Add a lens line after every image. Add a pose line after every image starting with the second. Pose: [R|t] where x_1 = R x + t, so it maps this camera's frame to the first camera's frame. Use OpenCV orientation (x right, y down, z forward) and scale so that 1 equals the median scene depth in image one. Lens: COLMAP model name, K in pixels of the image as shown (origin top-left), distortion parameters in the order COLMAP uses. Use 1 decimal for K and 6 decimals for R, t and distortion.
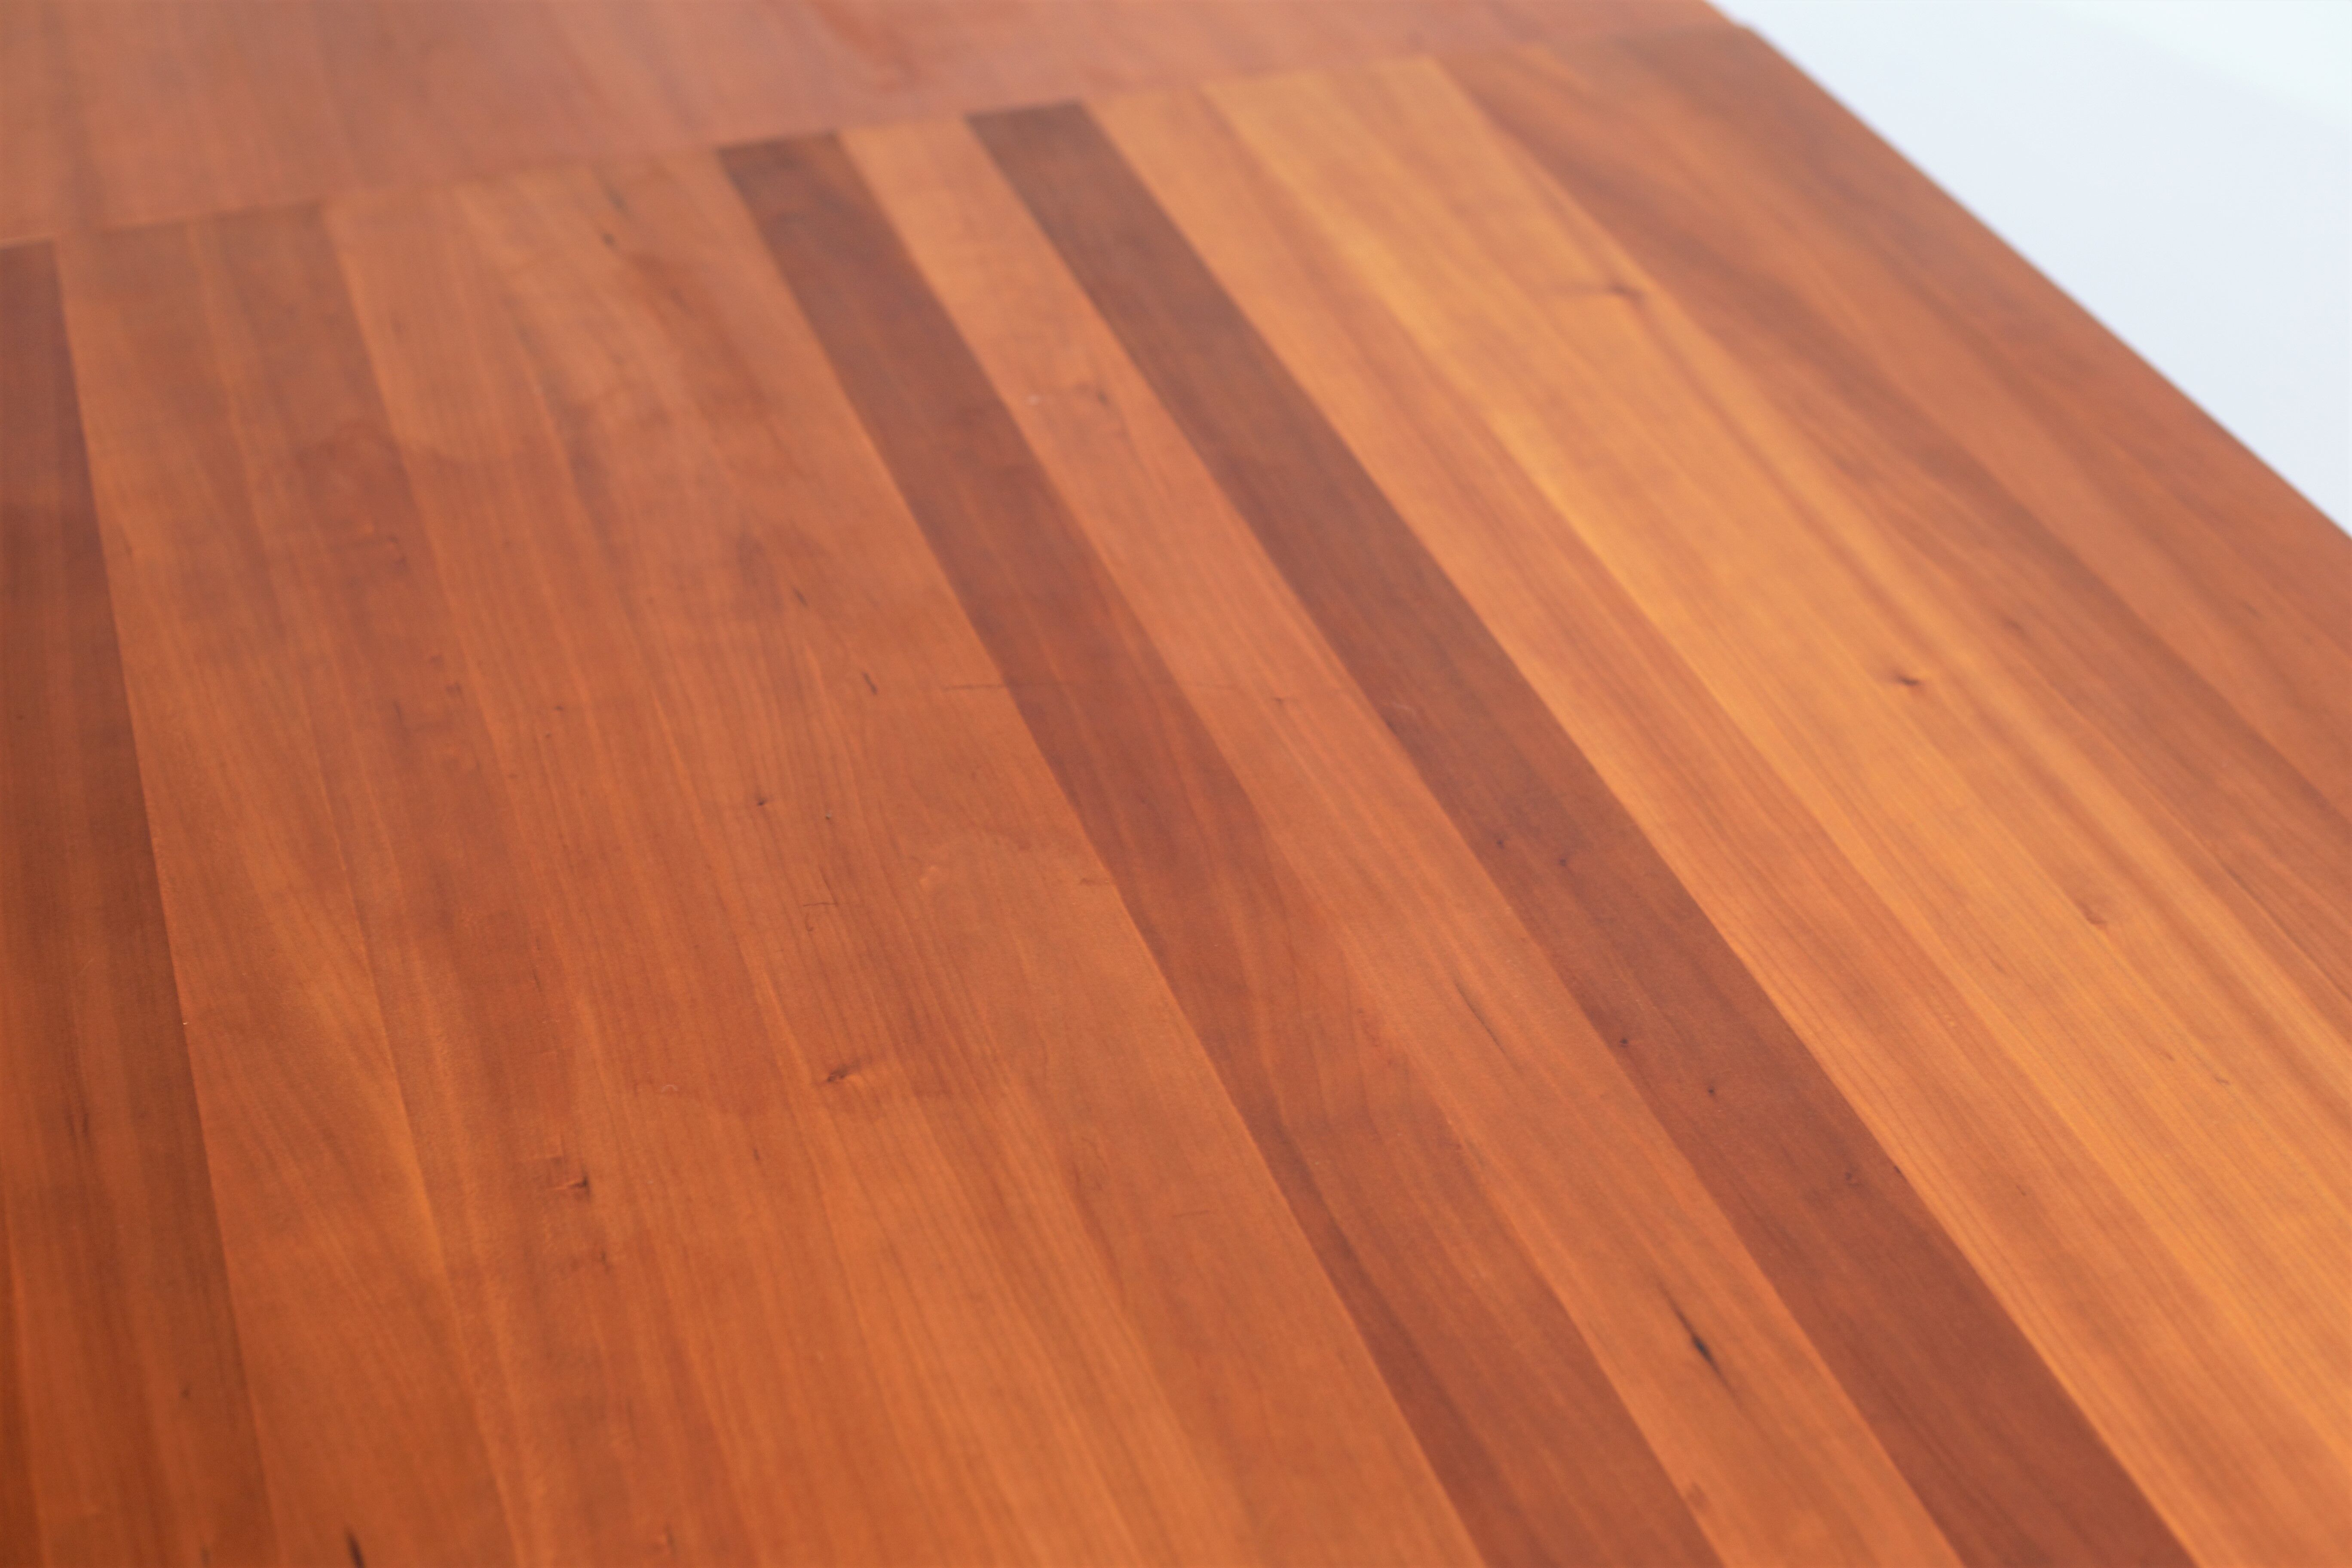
lens RADIAL K [[3473.0, 0, 1176.0], [0, 3473.0, 784.0], [0, 0, 1]] dist [-0.084588, -0.127588]
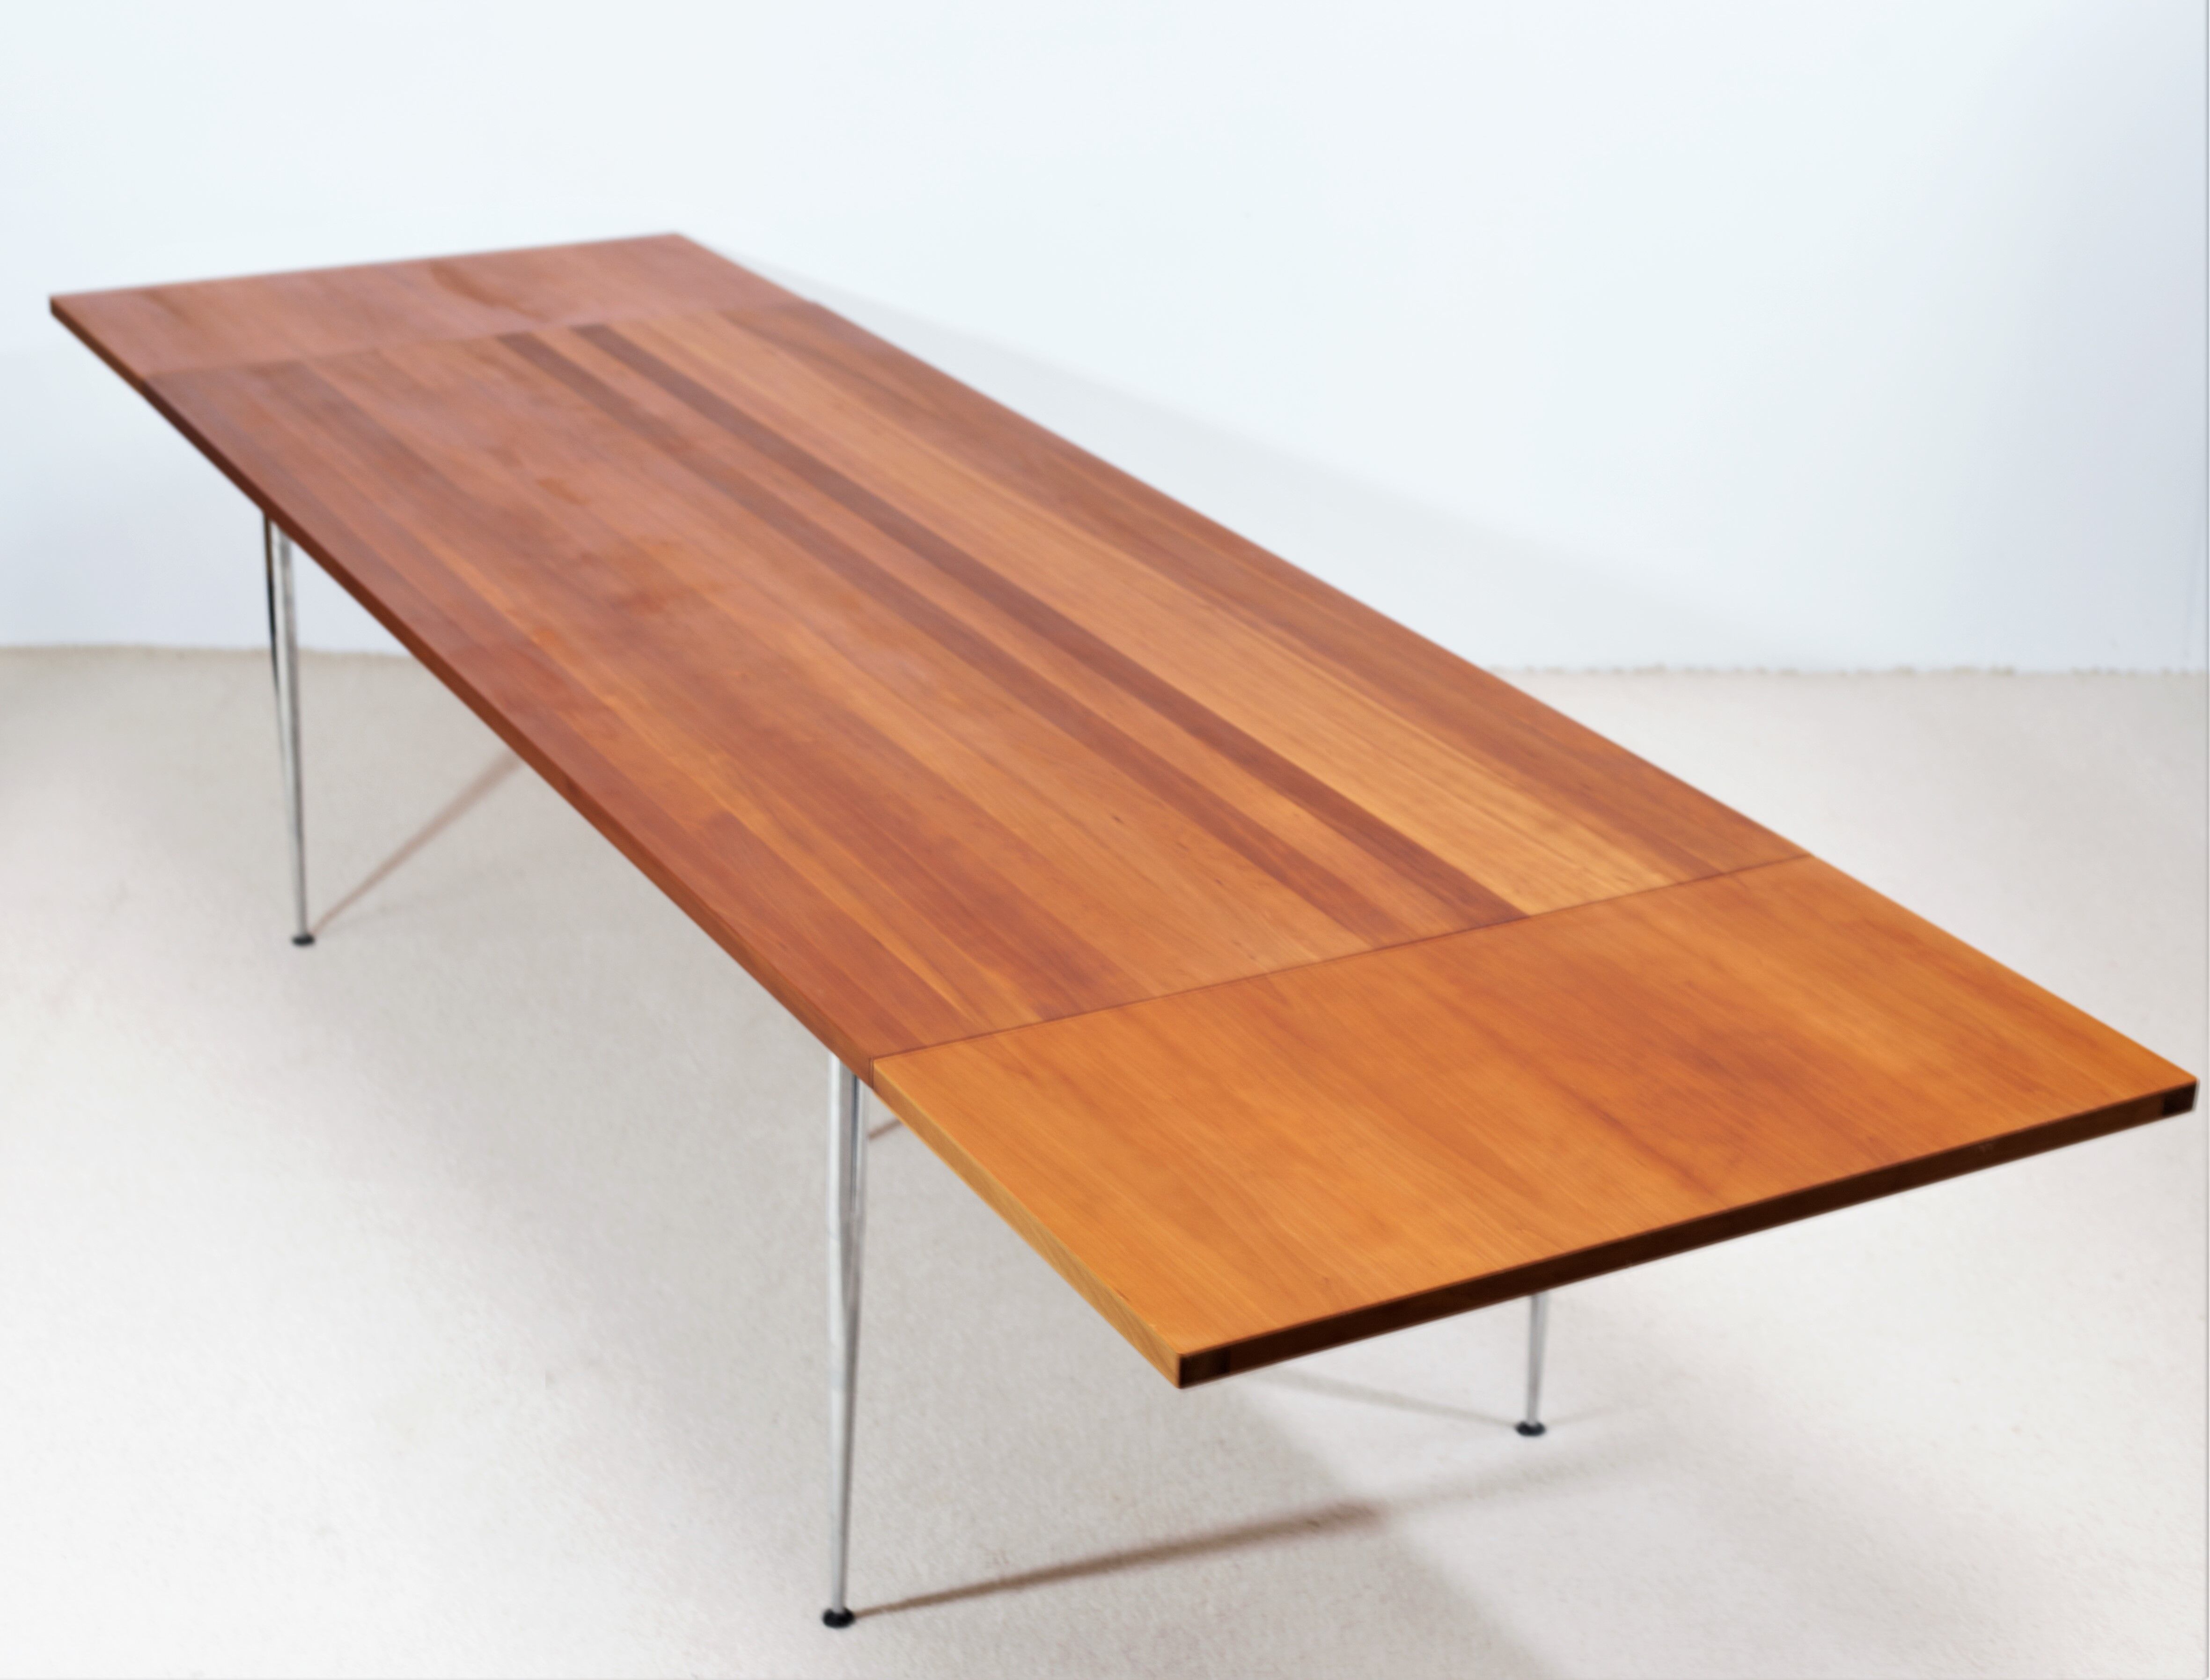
lens RADIAL K [[3711.9, 0, 1070.0], [0, 3711.9, 844.8], [0, 0, 1]] dist [-0.072933, -0.026559]
pose [[0.987351, -0.061721, 0.146042, -0.152120], [0.091824, 0.973518, -0.209360, 1.190805], [-0.129253, 0.220122, 0.966871, -2.618716]]
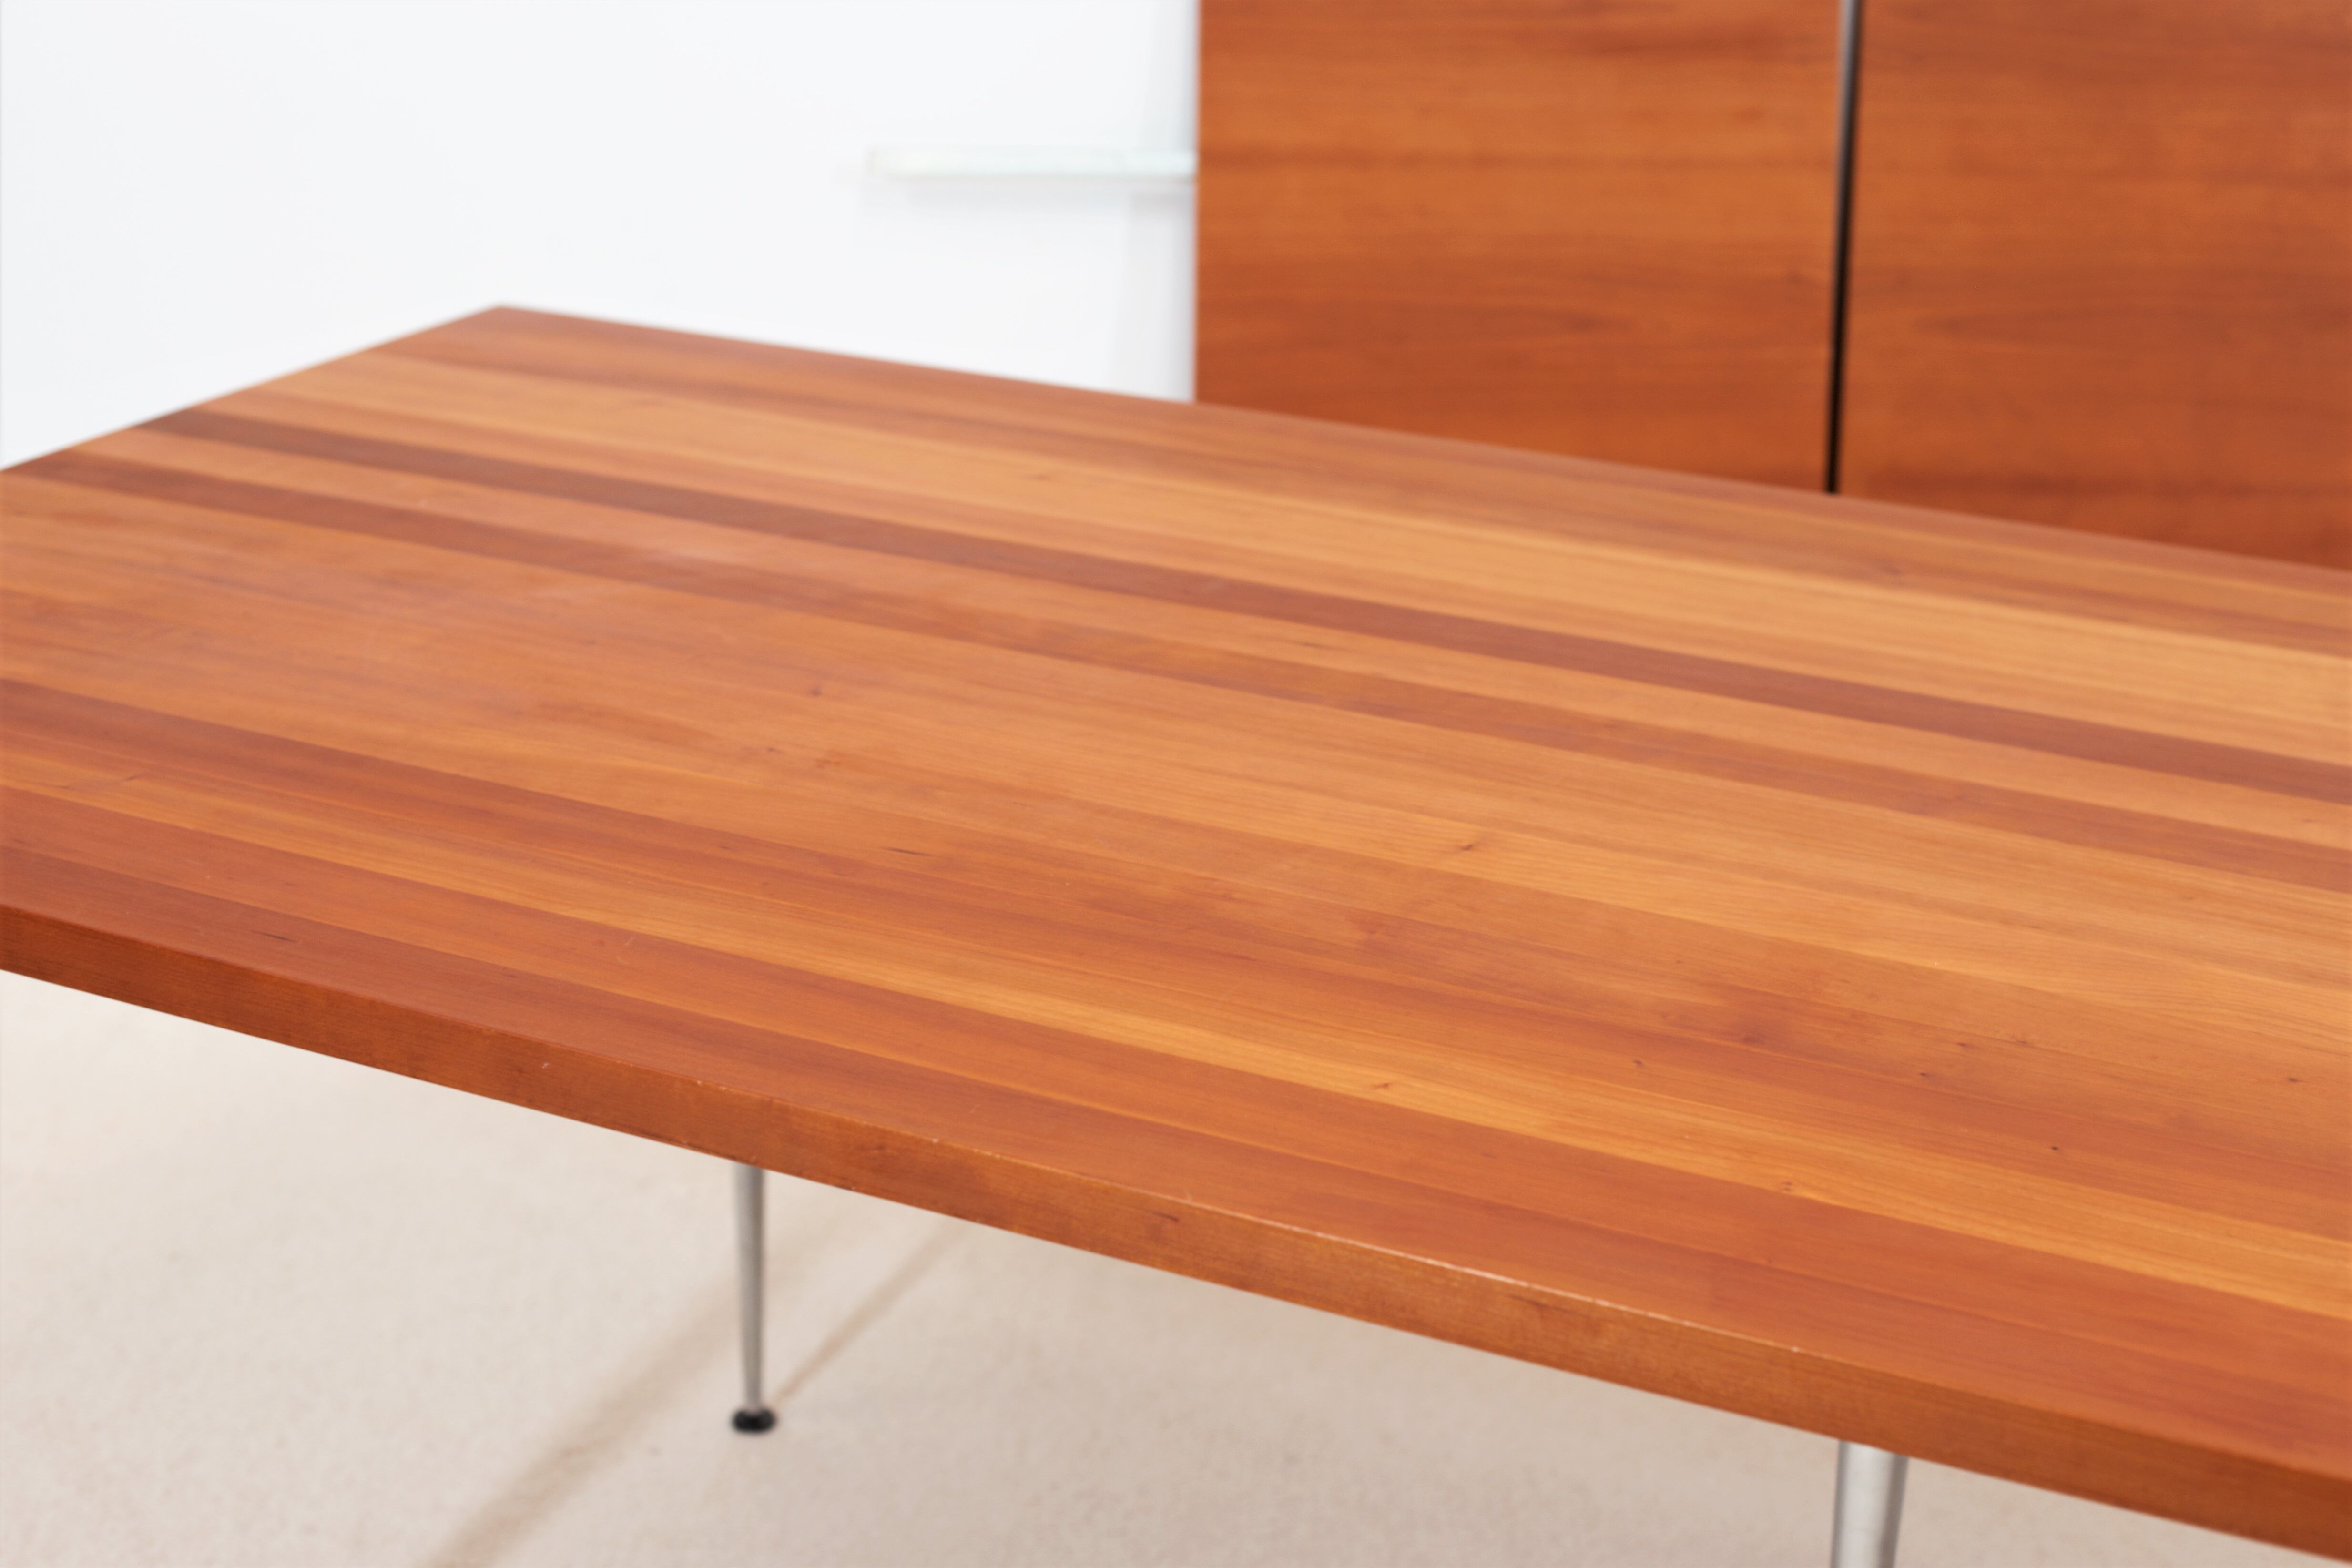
lens RADIAL K [[3843.9, 0, 1176.0], [0, 3843.9, 784.0], [0, 0, 1]] dist [-0.099569, -0.109182]
pose [[0.717256, -0.247336, 0.651435, -0.899185], [0.400029, 0.911636, -0.094319, 0.278142], [-0.570544, 0.328244, 0.752819, -0.375288]]
